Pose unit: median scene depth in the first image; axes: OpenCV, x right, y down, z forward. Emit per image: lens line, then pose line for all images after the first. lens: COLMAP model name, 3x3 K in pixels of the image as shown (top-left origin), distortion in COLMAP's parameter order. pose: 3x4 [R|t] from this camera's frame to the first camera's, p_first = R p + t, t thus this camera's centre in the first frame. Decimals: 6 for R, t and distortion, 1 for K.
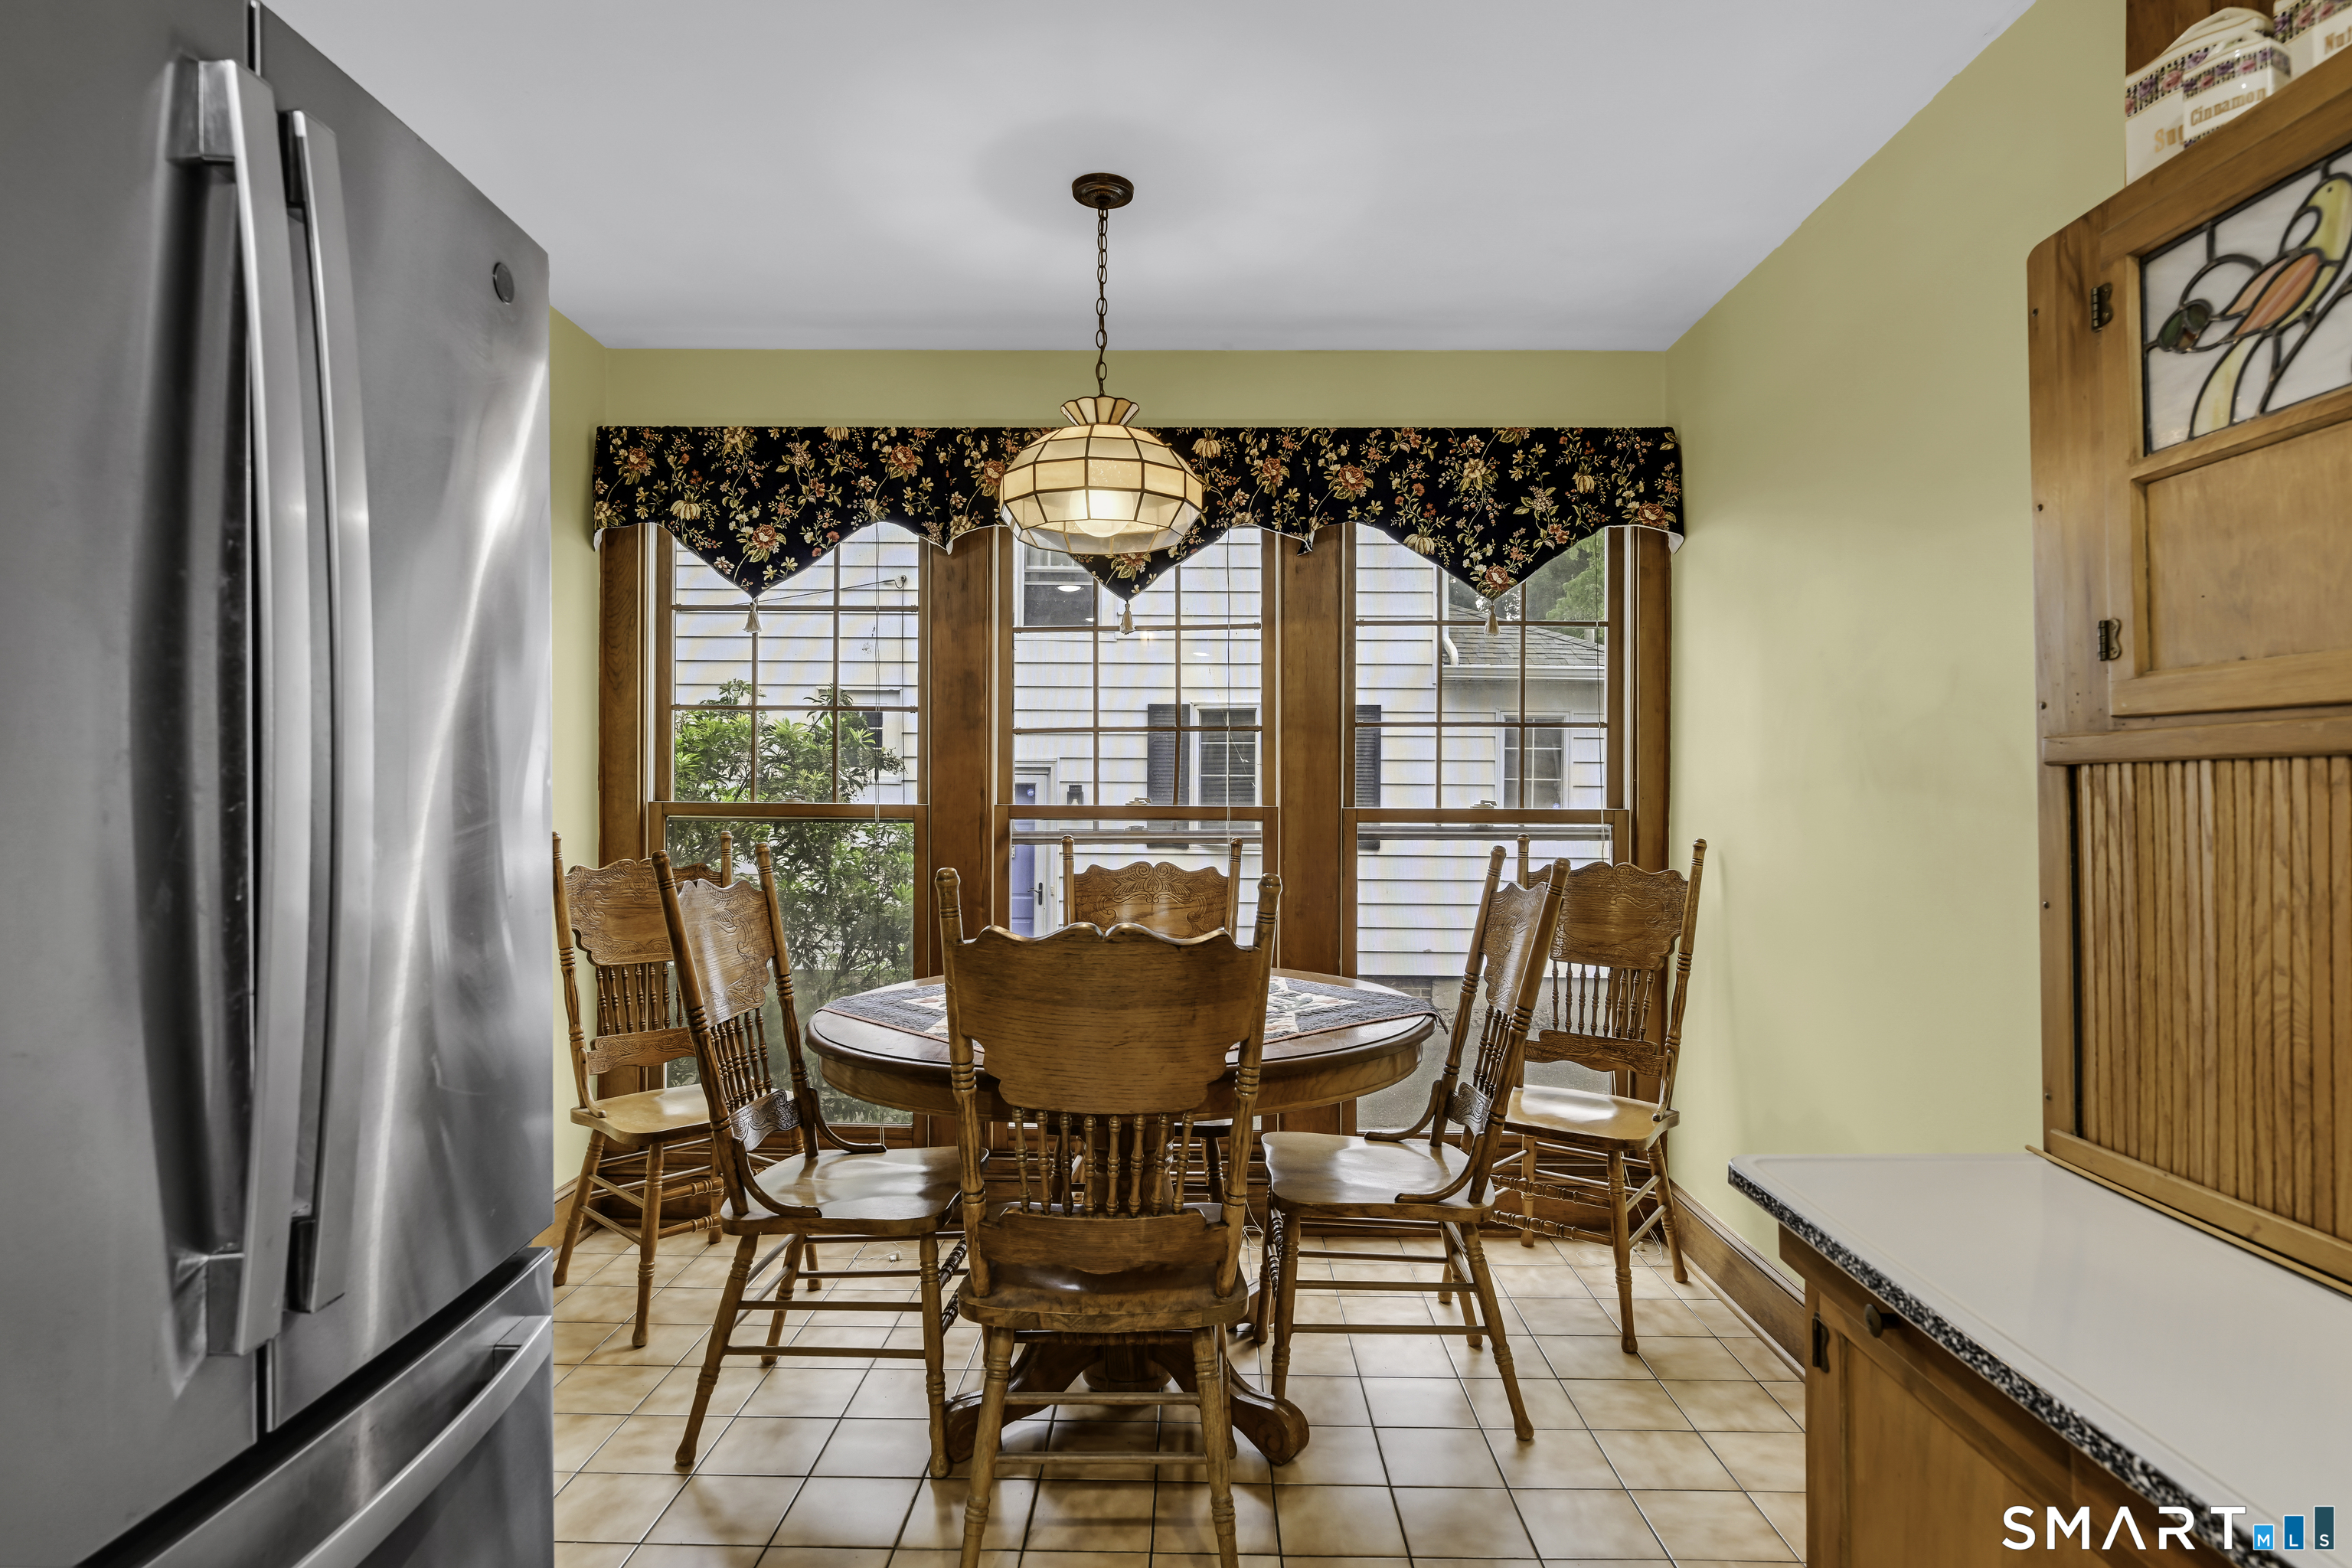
lens RADIAL K [[1251.5, 0, 1185.3], [0, 1251.5, 788.6], [0, 0, 1]] dist [-0.002188, 0.000495]
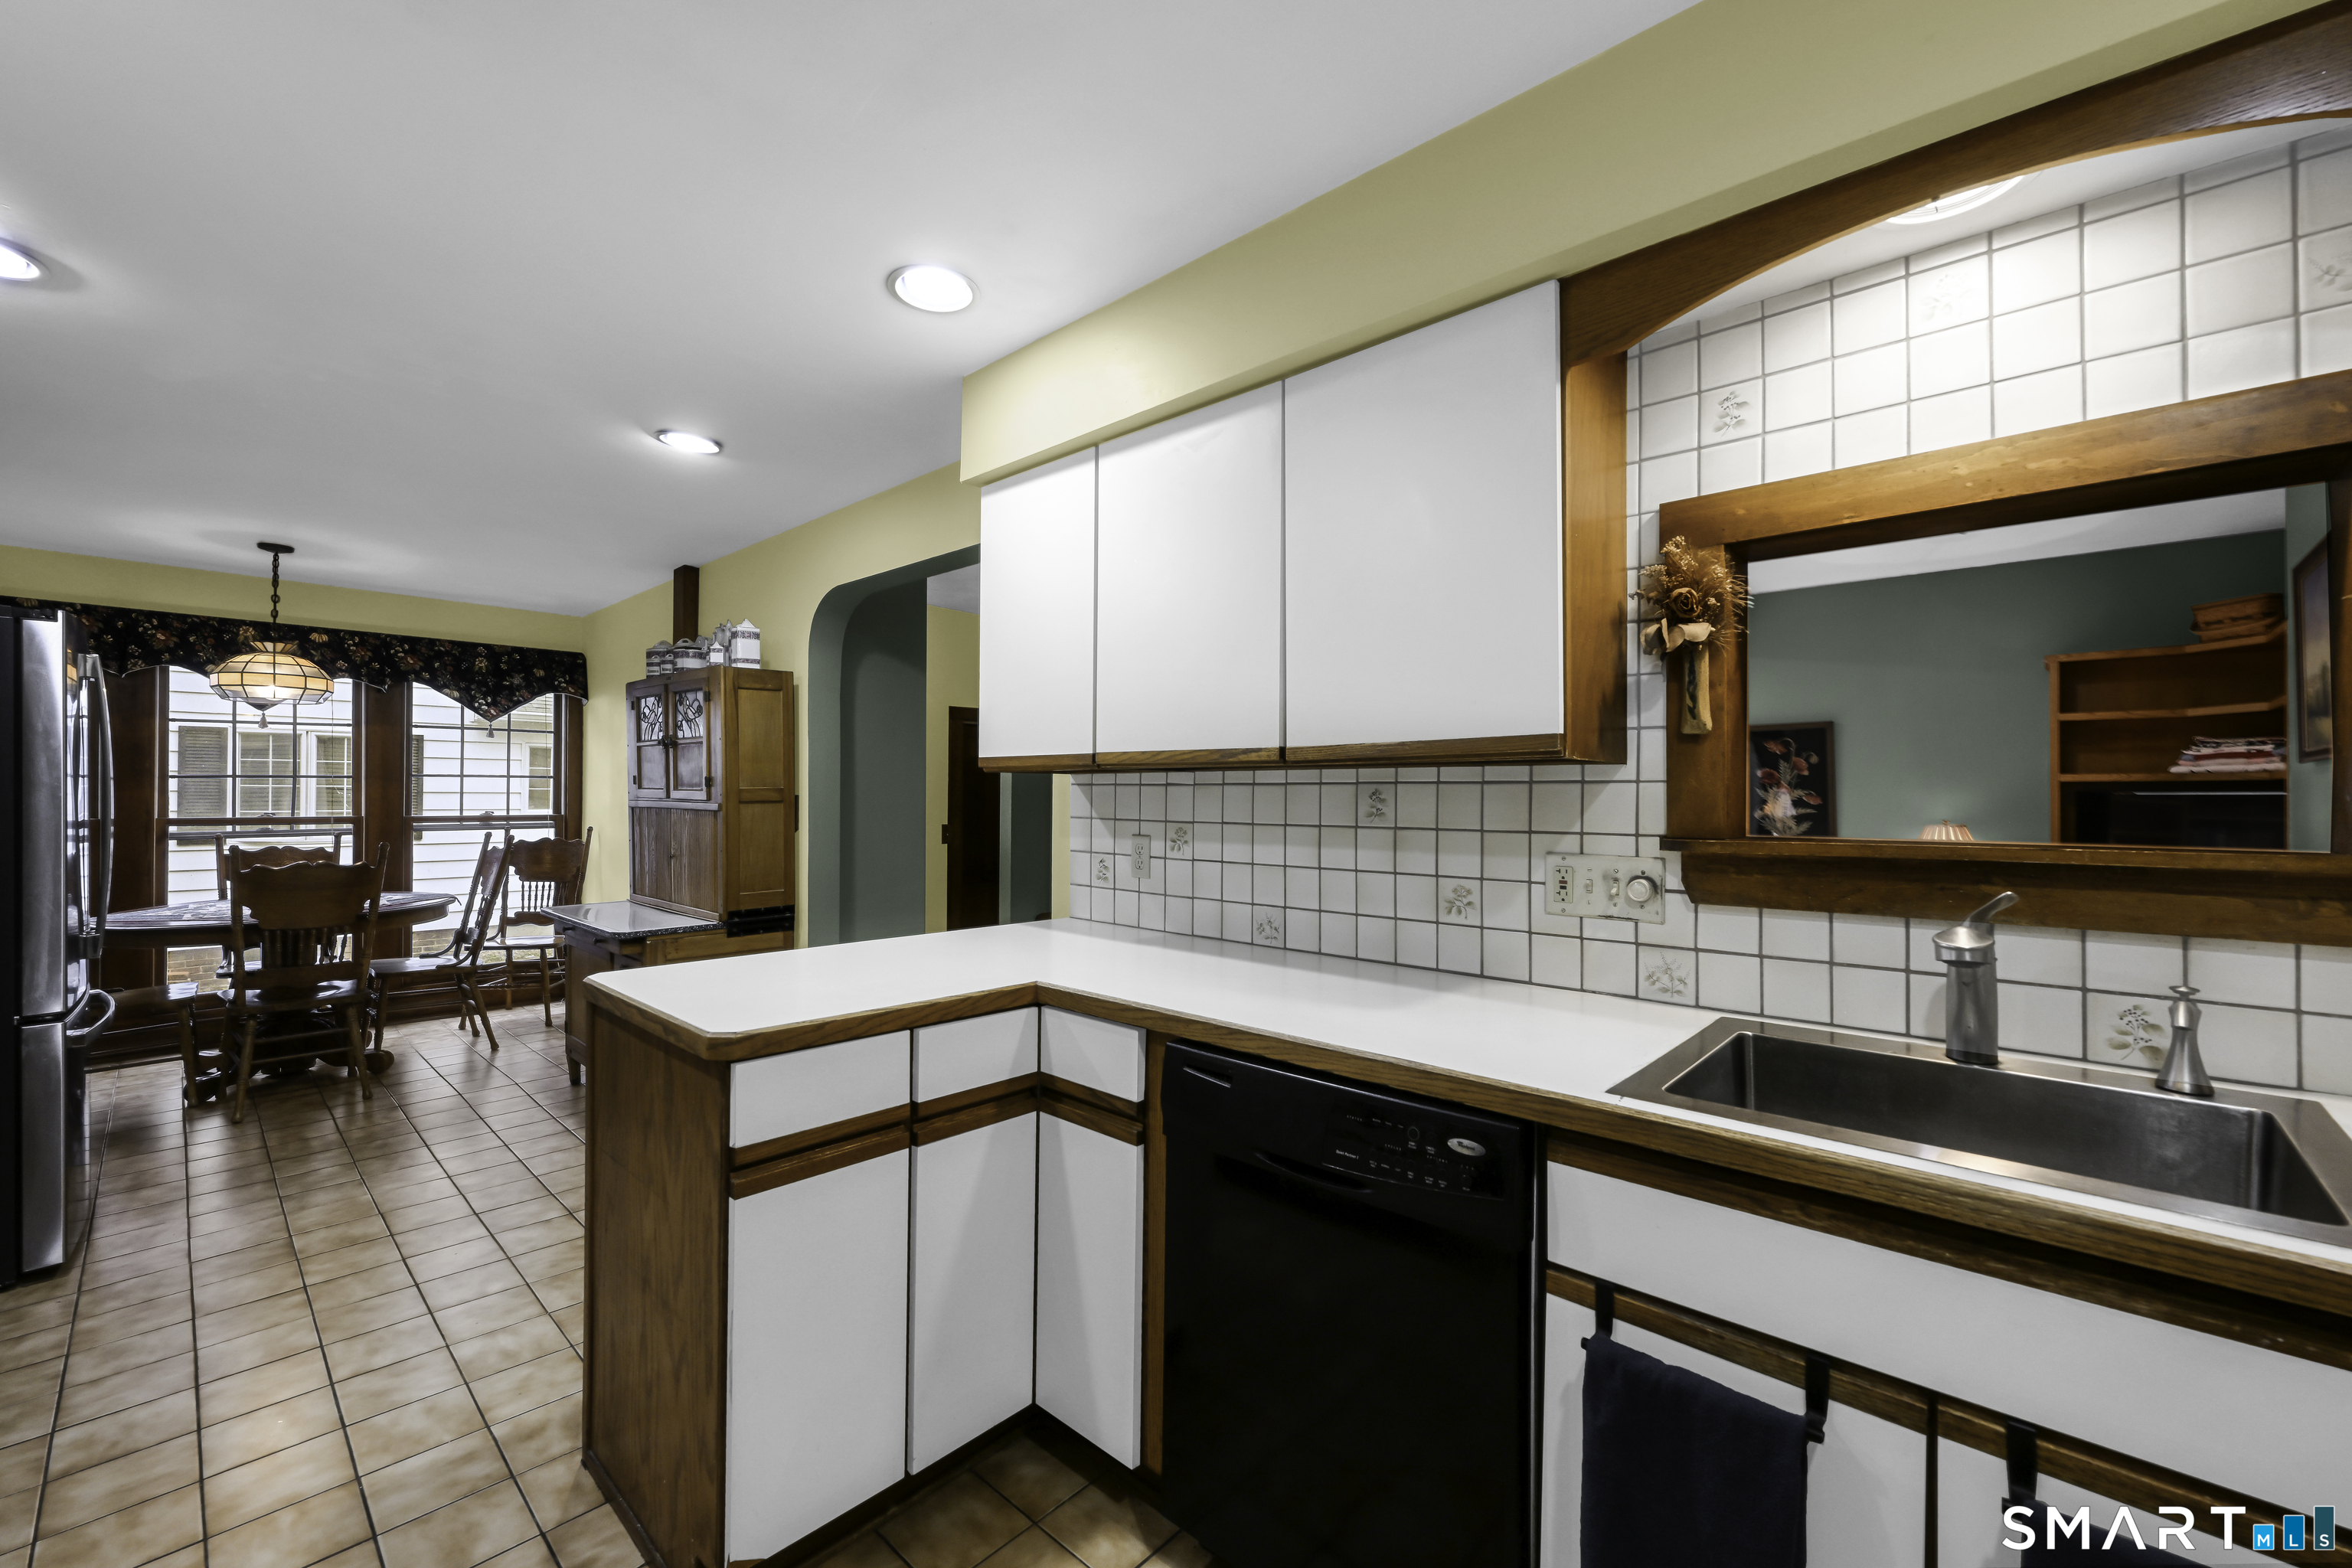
lens RADIAL K [[942.5, 0, 1174.8], [0, 942.5, 790.1], [0, 0, 1]] dist [-0.000979, -0.000213]
pose [[0.673377, 0.001623, 0.739297, -0.186703], [-0.004549, 0.999988, 0.001948, -0.040275], [-0.739285, -0.004675, 0.673376, -1.103048]]
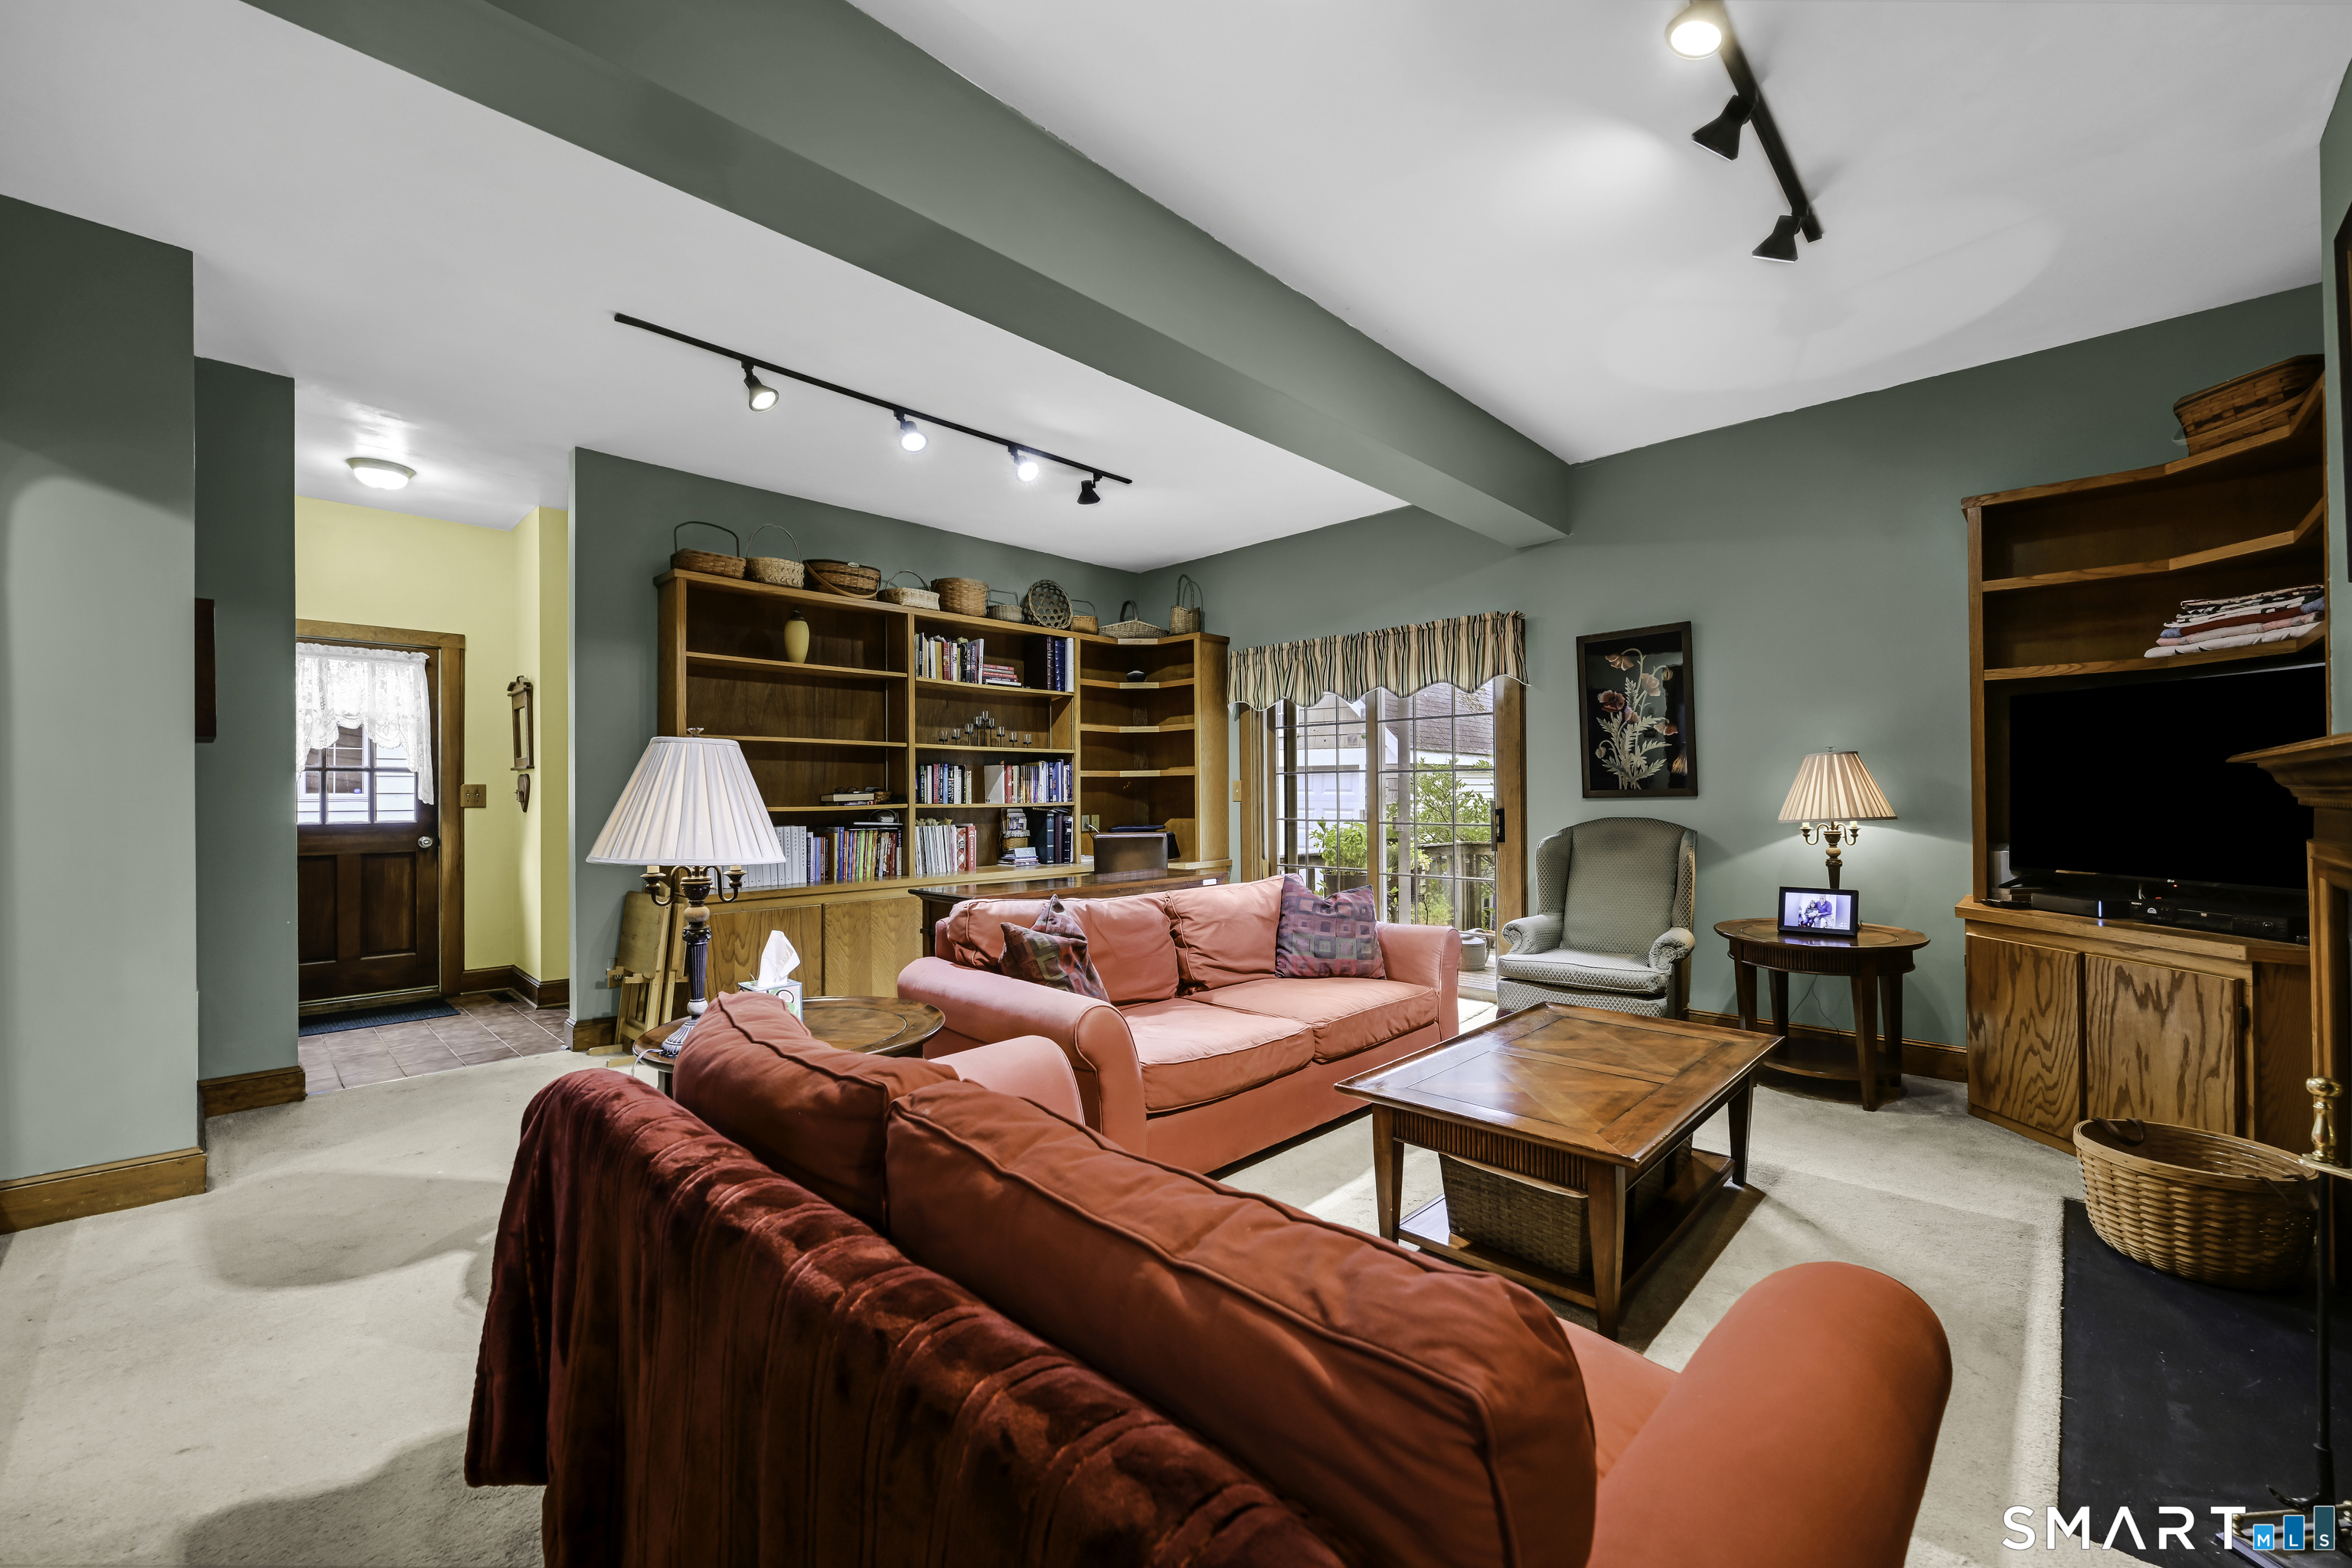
lens RADIAL K [[932.8, 0, 1167.0], [0, 932.8, 791.4], [0, 0, 1]] dist [-0.000680, 0.000137]
pose [[0.691213, -0.010478, 0.722575, 0.602414], [0.009789, 0.999939, 0.005136, 0.062468], [-0.722585, 0.003523, 0.691273, -1.205325]]
